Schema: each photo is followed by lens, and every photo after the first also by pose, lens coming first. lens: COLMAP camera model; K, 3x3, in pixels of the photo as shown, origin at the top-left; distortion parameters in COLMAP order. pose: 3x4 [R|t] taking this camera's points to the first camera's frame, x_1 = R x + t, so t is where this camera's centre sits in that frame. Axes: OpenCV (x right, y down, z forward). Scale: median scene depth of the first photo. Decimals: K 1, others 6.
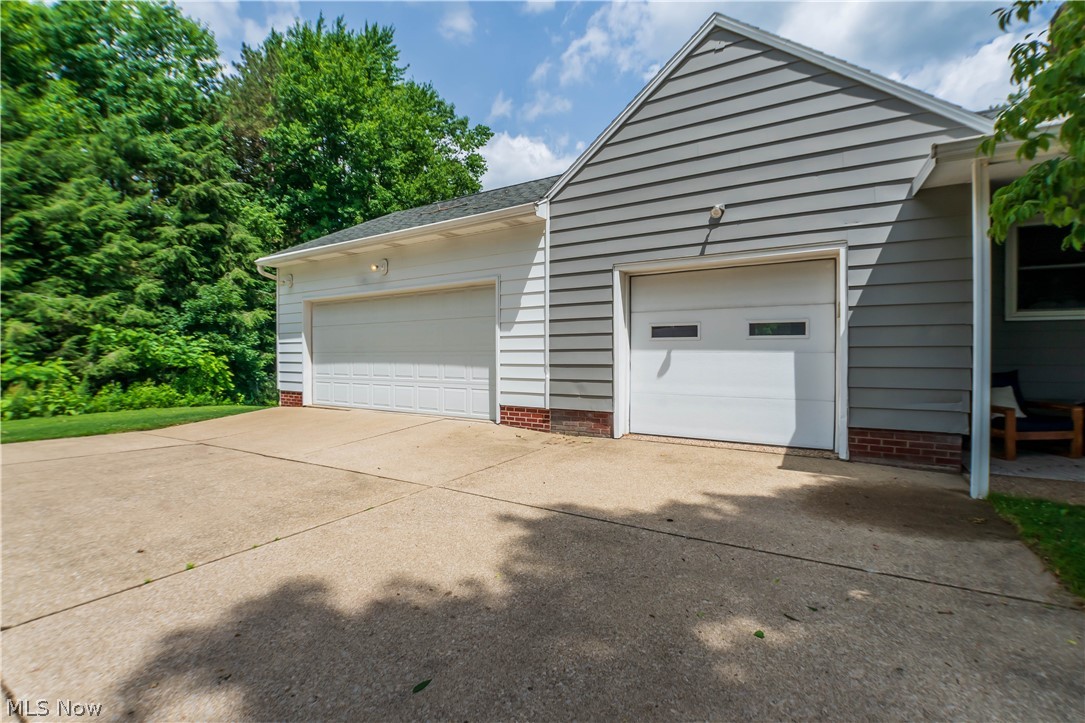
lens RADIAL K [[495.7, 0, 545.1], [0, 495.7, 366.0], [0, 0, 1]] dist [-0.040947, 0.003482]
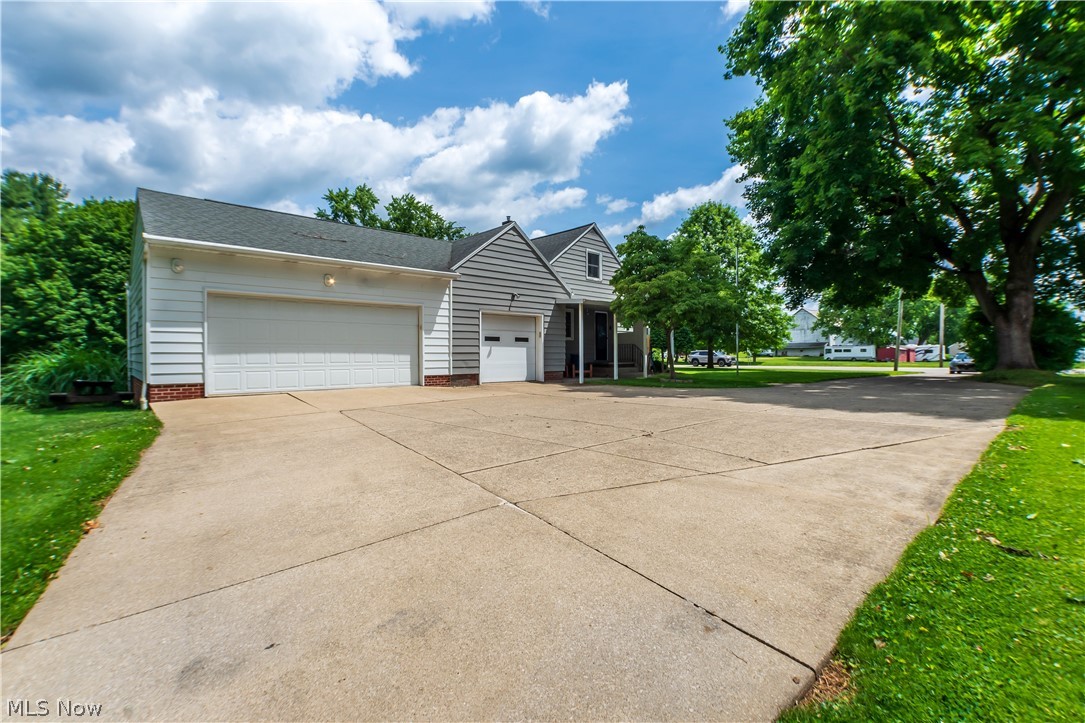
lens RADIAL K [[495.7, 0, 543.8], [0, 495.7, 361.5], [0, 0, 1]] dist [-0.040947, 0.003482]
pose [[0.244817, -0.016781, 0.969424, -0.691040], [0.015721, 0.999787, 0.013337, 0.004423], [-0.969442, 0.011975, 0.245029, 0.054444]]
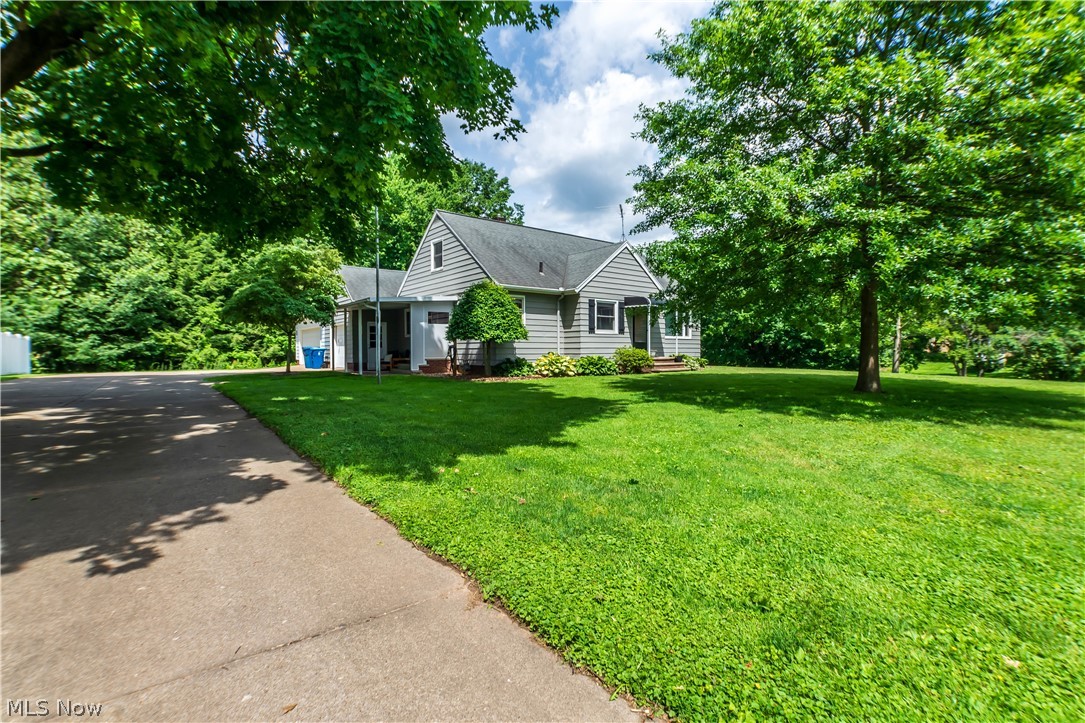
lens RADIAL K [[495.7, 0, 538.7], [0, 495.7, 352.8], [0, 0, 1]] dist [-0.040947, 0.003482]
pose [[0.938078, -0.003268, -0.346407, 1.070609], [-0.000834, 0.999931, -0.011693, 0.023768], [0.346422, 0.011258, 0.938011, -0.727130]]
